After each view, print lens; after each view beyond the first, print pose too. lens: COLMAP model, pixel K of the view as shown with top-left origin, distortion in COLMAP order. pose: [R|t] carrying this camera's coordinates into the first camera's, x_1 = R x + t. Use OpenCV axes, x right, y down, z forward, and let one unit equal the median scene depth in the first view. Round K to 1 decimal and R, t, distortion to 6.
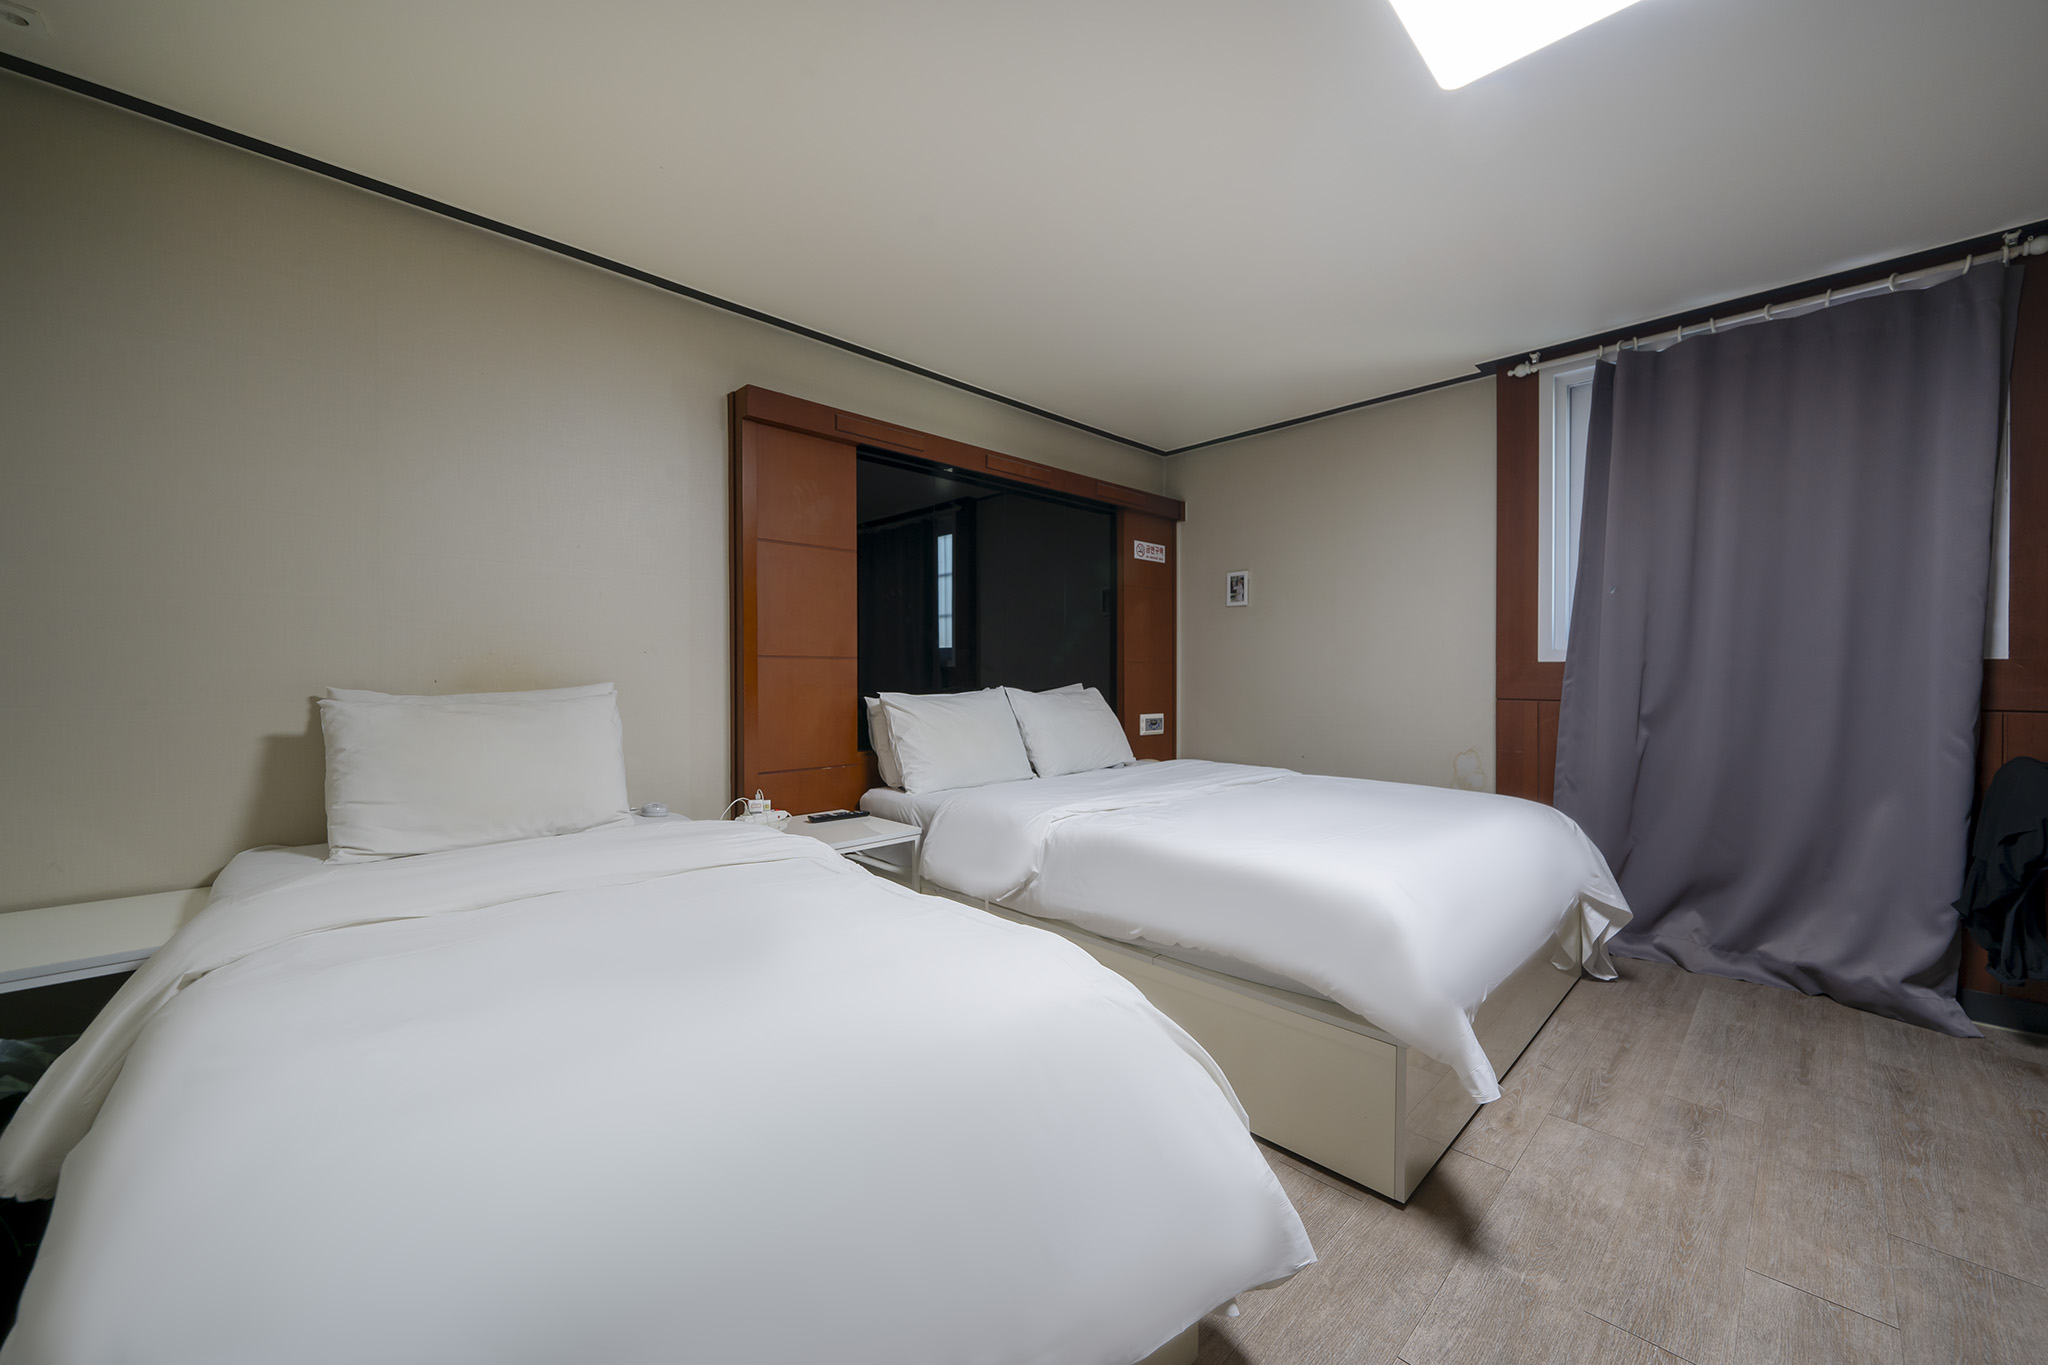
lens RADIAL K [[746.3, 0, 1024.0], [0, 746.3, 682.5], [0, 0, 1]] dist [-0.001347, -0.000124]
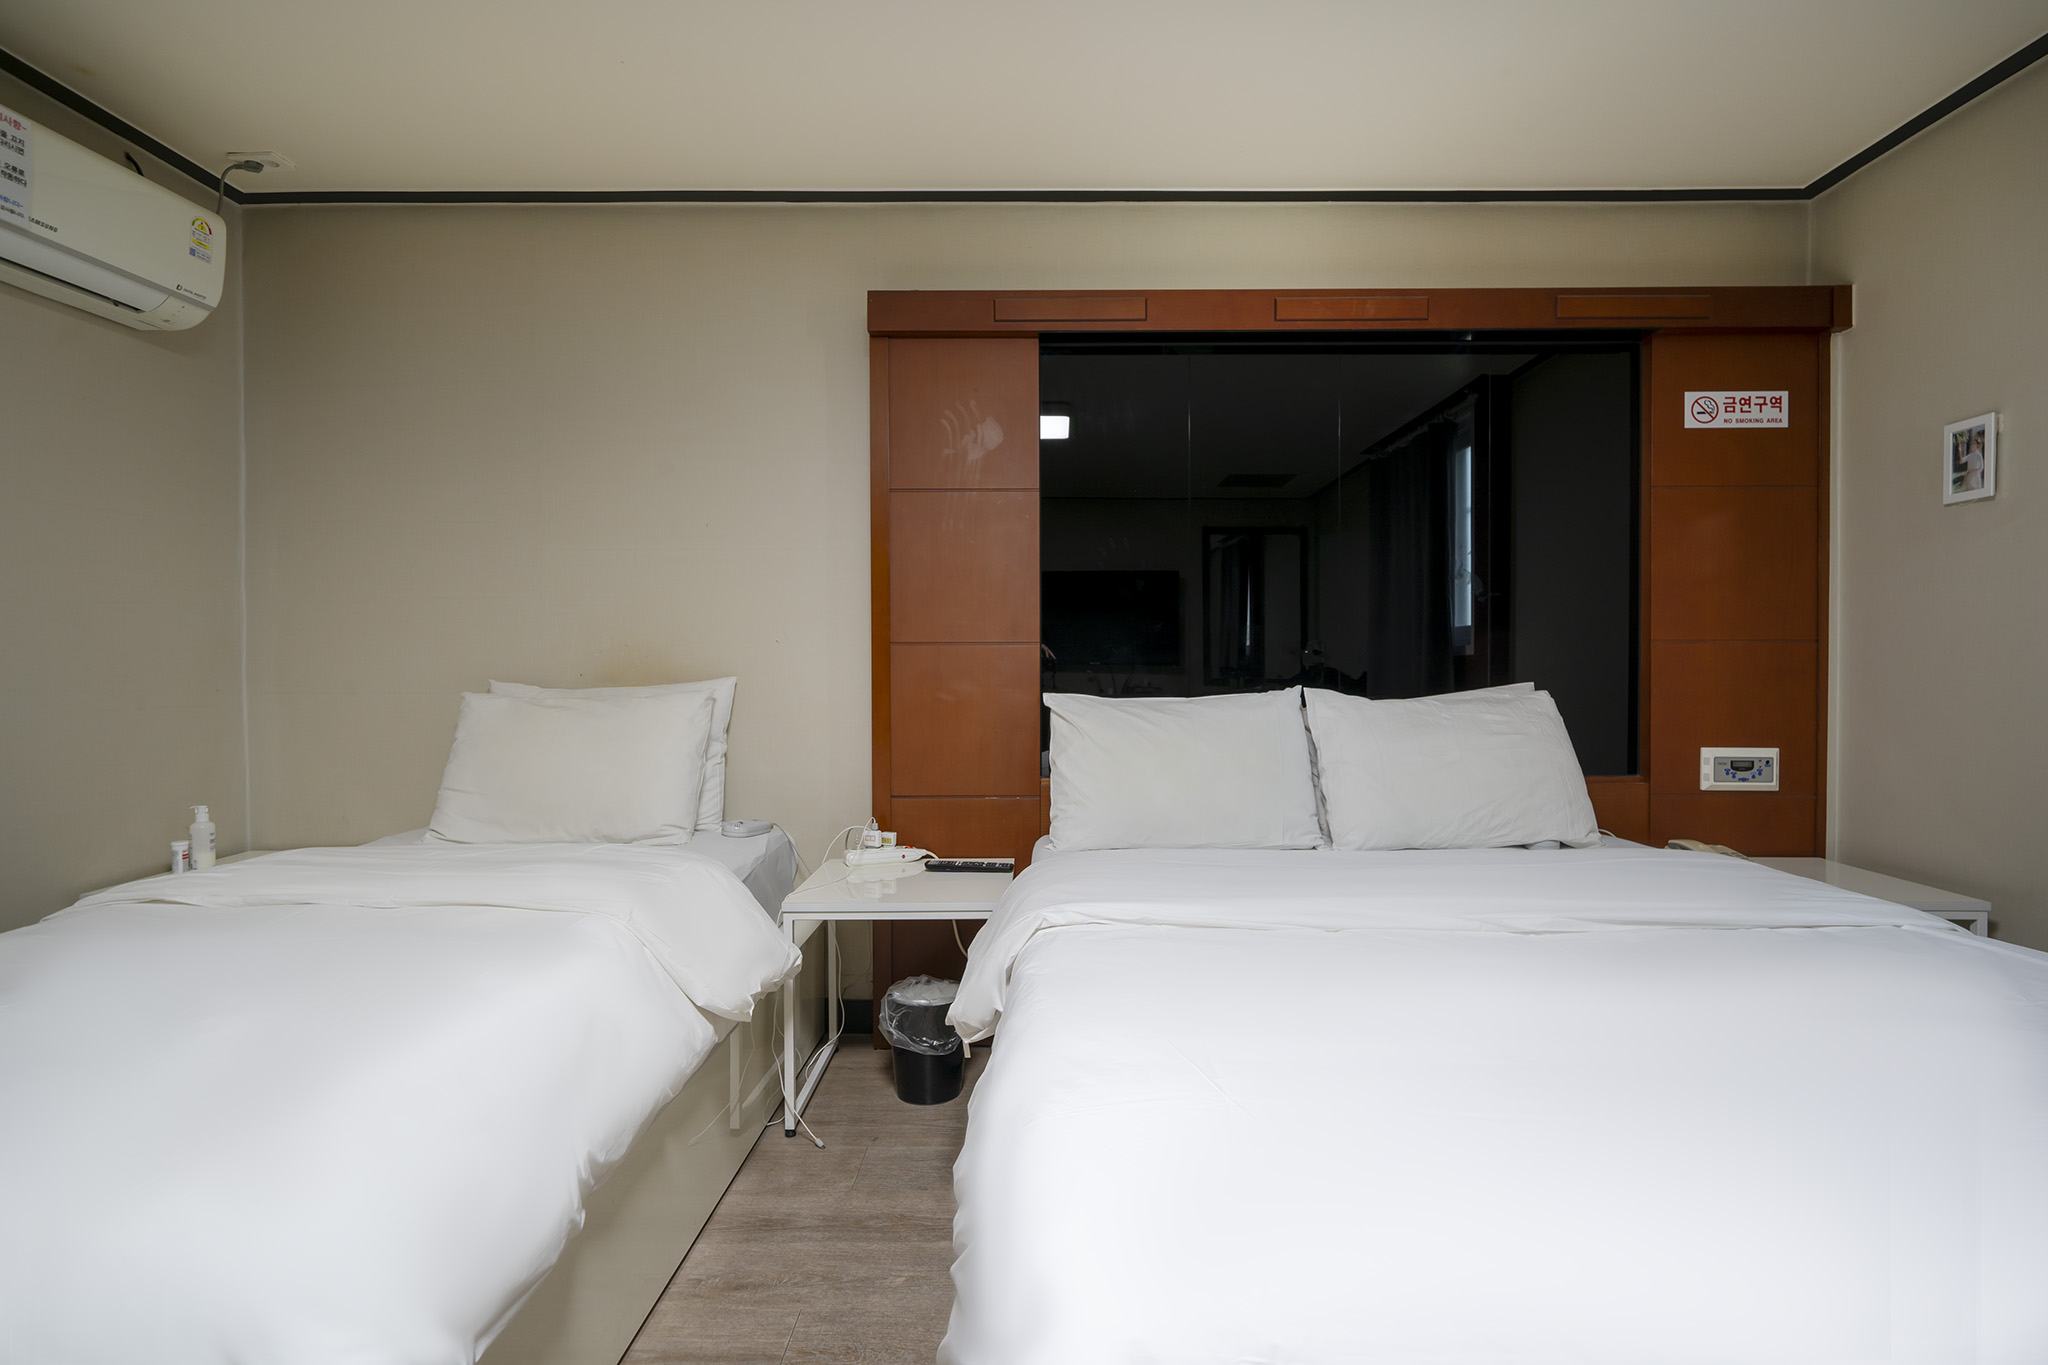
lens RADIAL K [[961.9, 0, 1071.6], [0, 961.9, 686.8], [0, 0, 1]] dist [-0.001853, -0.001377]
pose [[0.727162, 0.009840, -0.686395, 0.316016], [-0.005017, 0.999947, 0.009020, -0.000349], [0.686448, -0.003115, 0.727173, 0.285643]]
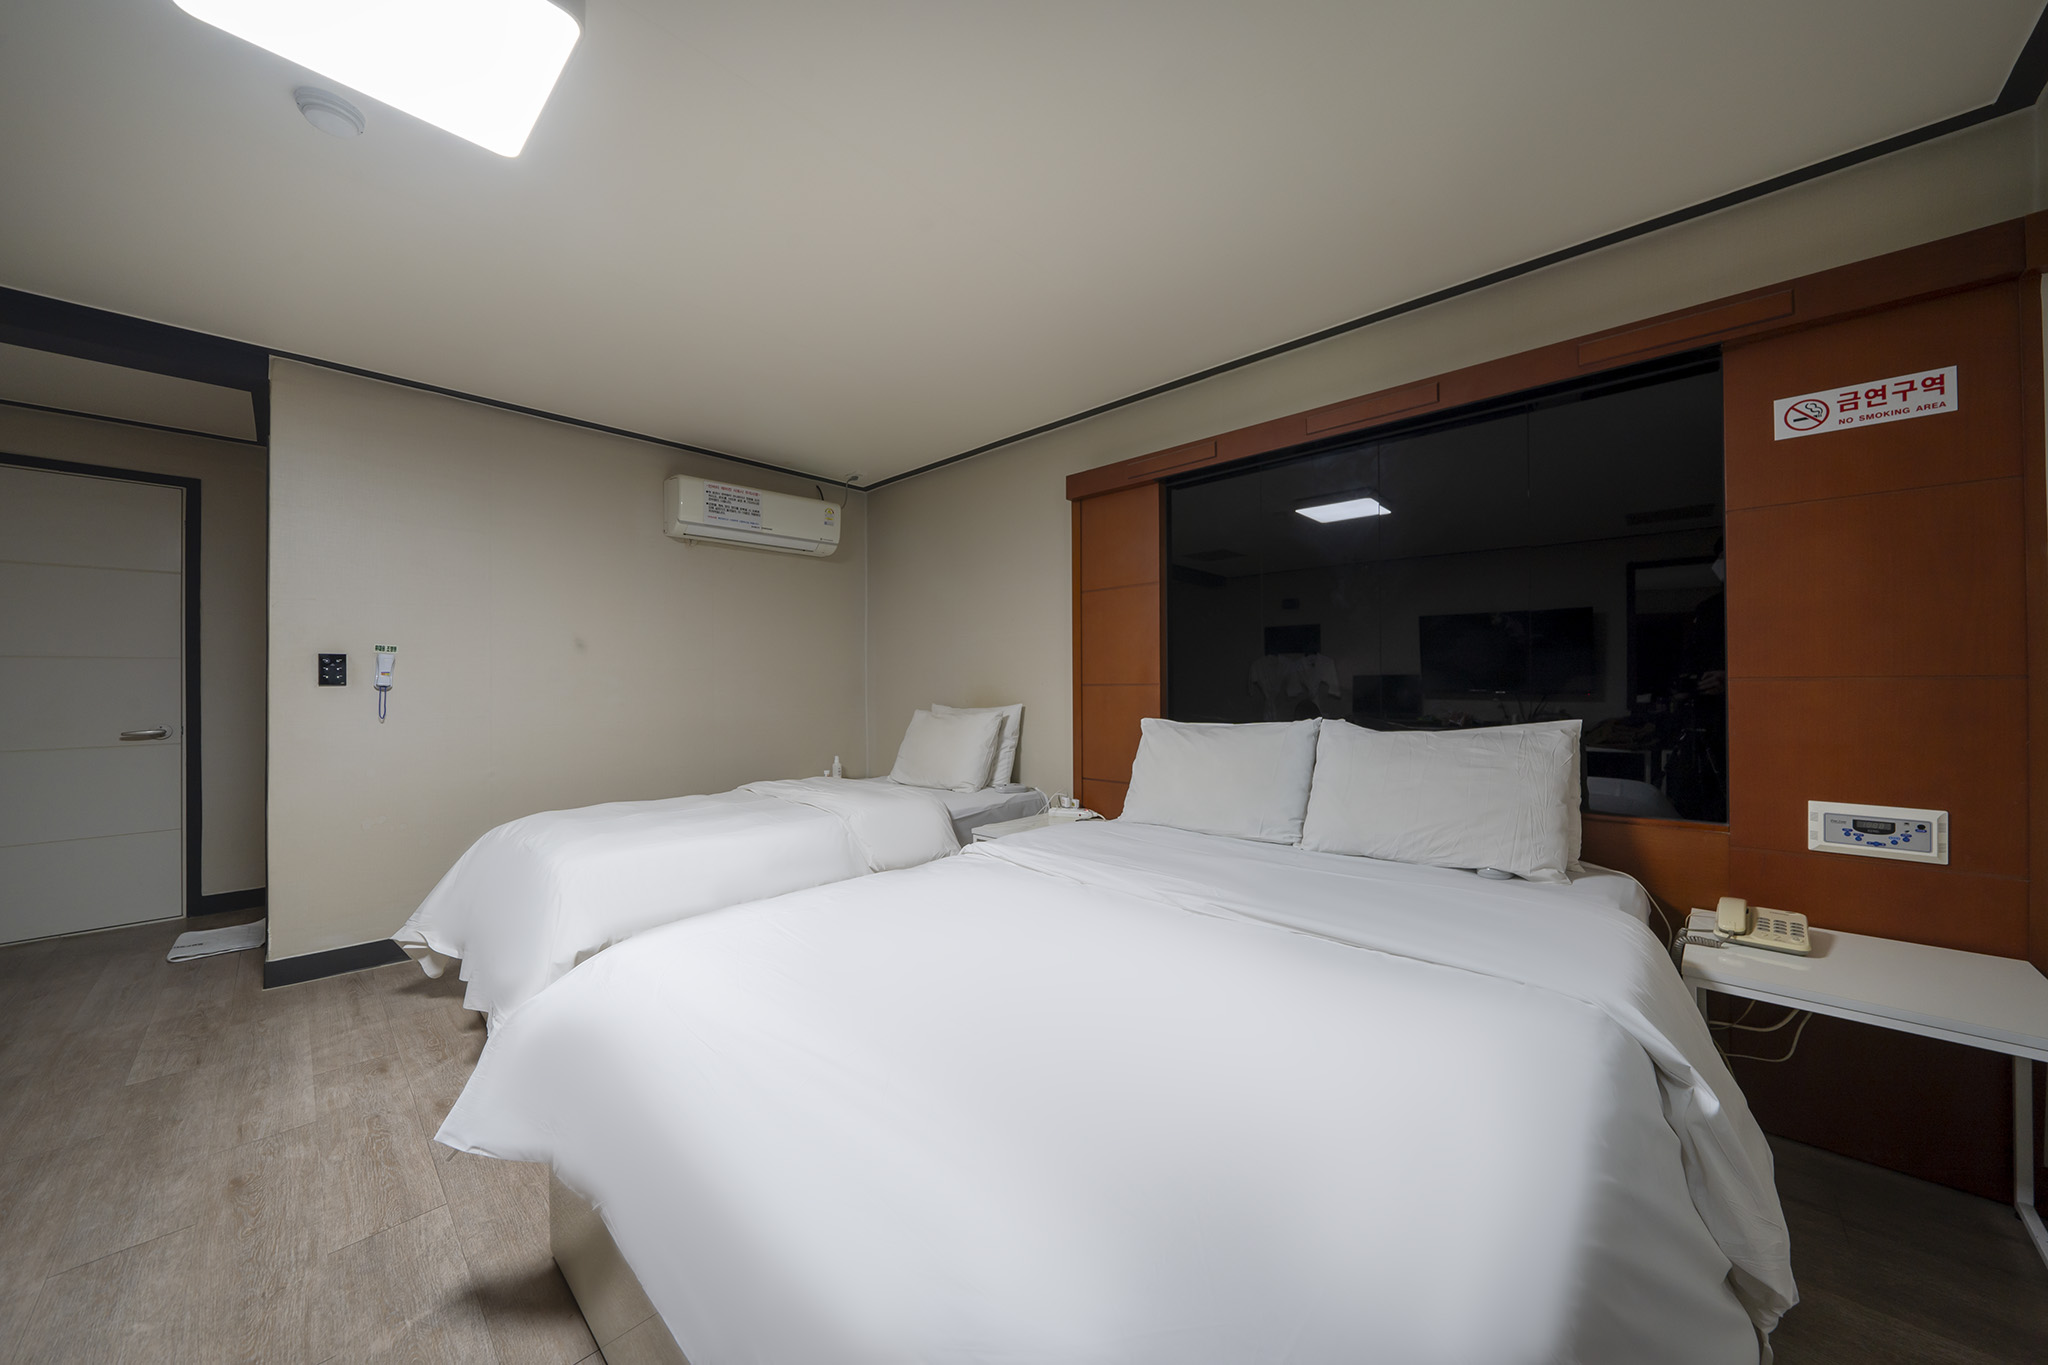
lens RADIAL K [[690.3, 0, 1057.9], [0, 690.3, 685.8], [0, 0, 1]] dist [-0.007024, -0.000080]
pose [[0.094490, -0.005658, -0.995510, 0.554225], [-0.008625, 0.999942, -0.006501, -0.017693], [0.995488, 0.009201, 0.094436, 0.590359]]
